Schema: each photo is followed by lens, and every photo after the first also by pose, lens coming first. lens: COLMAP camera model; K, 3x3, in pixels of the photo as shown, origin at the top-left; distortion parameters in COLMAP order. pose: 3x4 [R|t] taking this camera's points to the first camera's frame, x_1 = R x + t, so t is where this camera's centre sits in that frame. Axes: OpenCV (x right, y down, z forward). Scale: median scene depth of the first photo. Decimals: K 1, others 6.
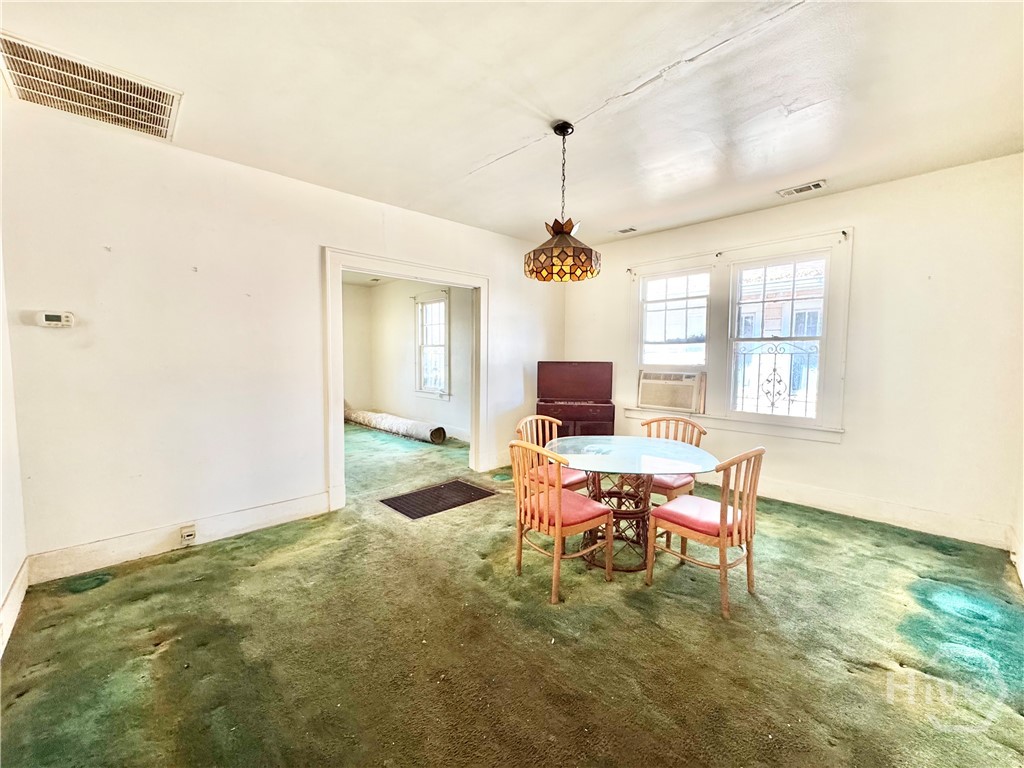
lens RADIAL K [[406.5, 0, 512.0], [0, 406.5, 384.0], [0, 0, 1]] dist [-0.001441, -0.000207]
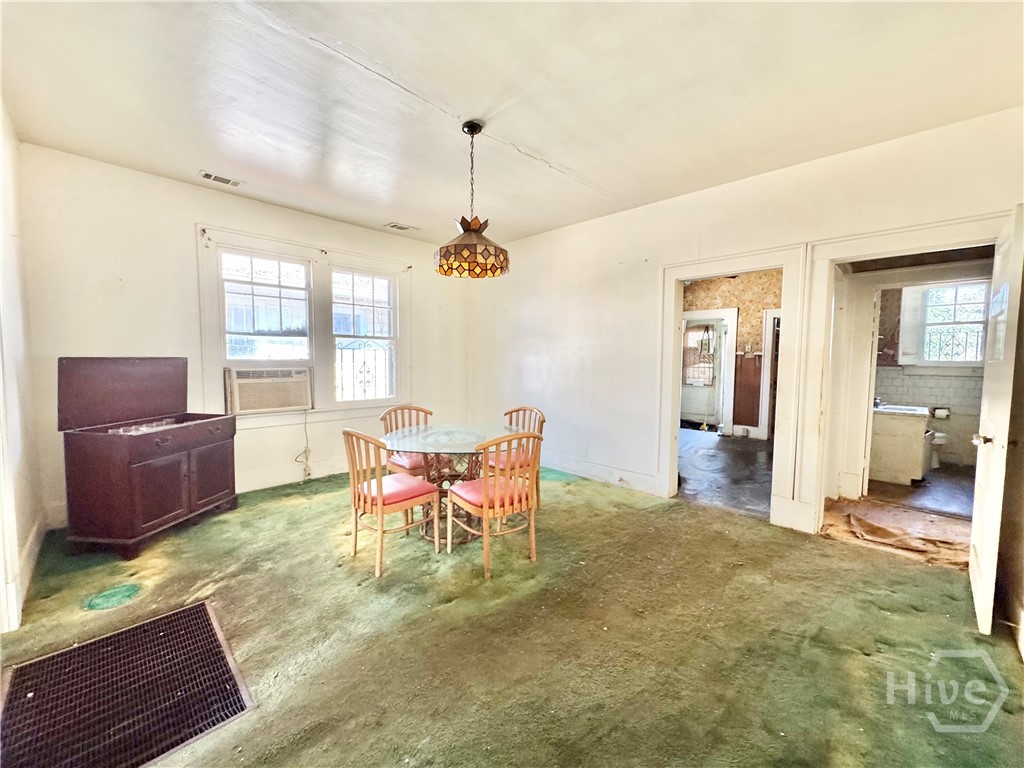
lens RADIAL K [[406.5, 0, 512.0], [0, 406.5, 384.0], [0, 0, 1]] dist [-0.001441, -0.000207]
pose [[-0.032001, -0.073502, 0.996782, -0.550139], [0.059710, 0.995371, 0.075315, -0.034101], [-0.997703, 0.061928, -0.027464, 0.566248]]
